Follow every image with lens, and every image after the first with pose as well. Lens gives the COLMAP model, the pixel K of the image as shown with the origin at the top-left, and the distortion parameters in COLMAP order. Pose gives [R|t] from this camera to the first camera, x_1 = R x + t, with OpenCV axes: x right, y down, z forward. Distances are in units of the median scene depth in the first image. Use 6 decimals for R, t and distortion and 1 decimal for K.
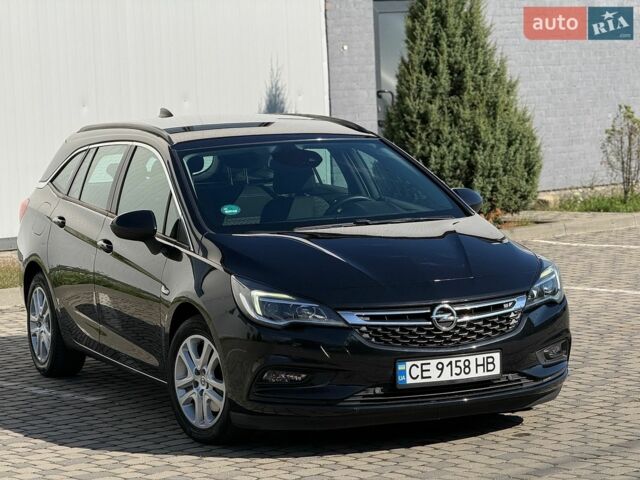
lens RADIAL K [[2223.1, 0, 320.3], [0, 2223.1, 243.0], [0, 0, 1]] dist [0.332406, 0.000000]
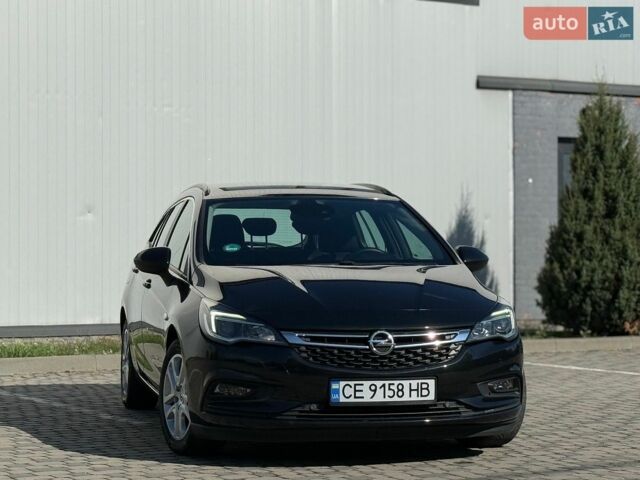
lens RADIAL K [[1768.6, 0, 340.7], [0, 1768.6, 247.7], [0, 0, 1]] dist [0.159962, 0.000000]
pose [[0.982543, 0.039593, -0.181773, 0.181062], [-0.054204, 0.995624, -0.076129, 0.051473], [0.177963, 0.084653, 0.980389, 0.154448]]
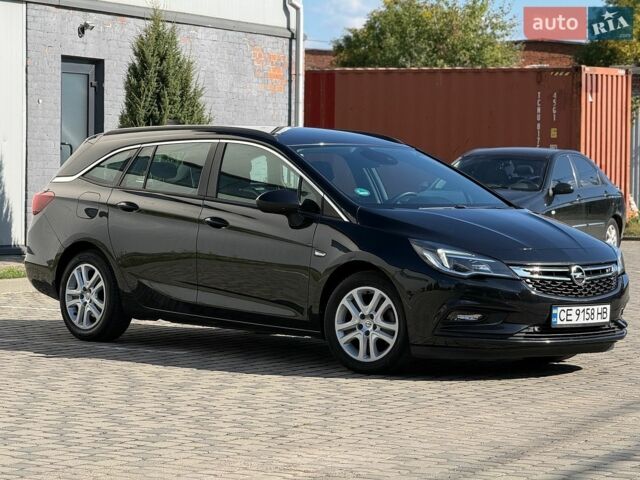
lens RADIAL K [[2223.1, 0, 319.0], [0, 2223.1, 239.8], [0, 0, 1]] dist [0.332406, 0.000000]
pose [[0.936161, 0.046481, 0.348486, -0.518846], [-0.027496, 0.997866, -0.059232, 0.090181], [-0.350495, 0.045869, 0.935441, -0.160390]]
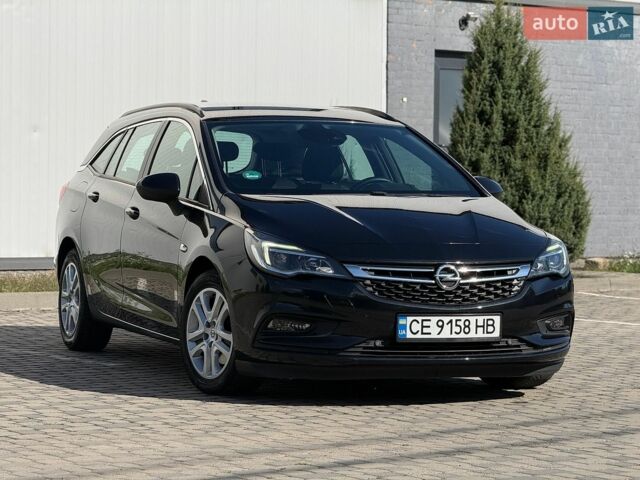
lens RADIAL K [[2223.1, 0, 319.9], [0, 2223.1, 239.0], [0, 0, 1]] dist [0.332406, 0.000000]
pose [[0.997594, 0.057135, -0.039258, 0.034779], [-0.059230, 0.996757, -0.054472, 0.072141], [0.036019, 0.056666, 0.997743, -0.026548]]
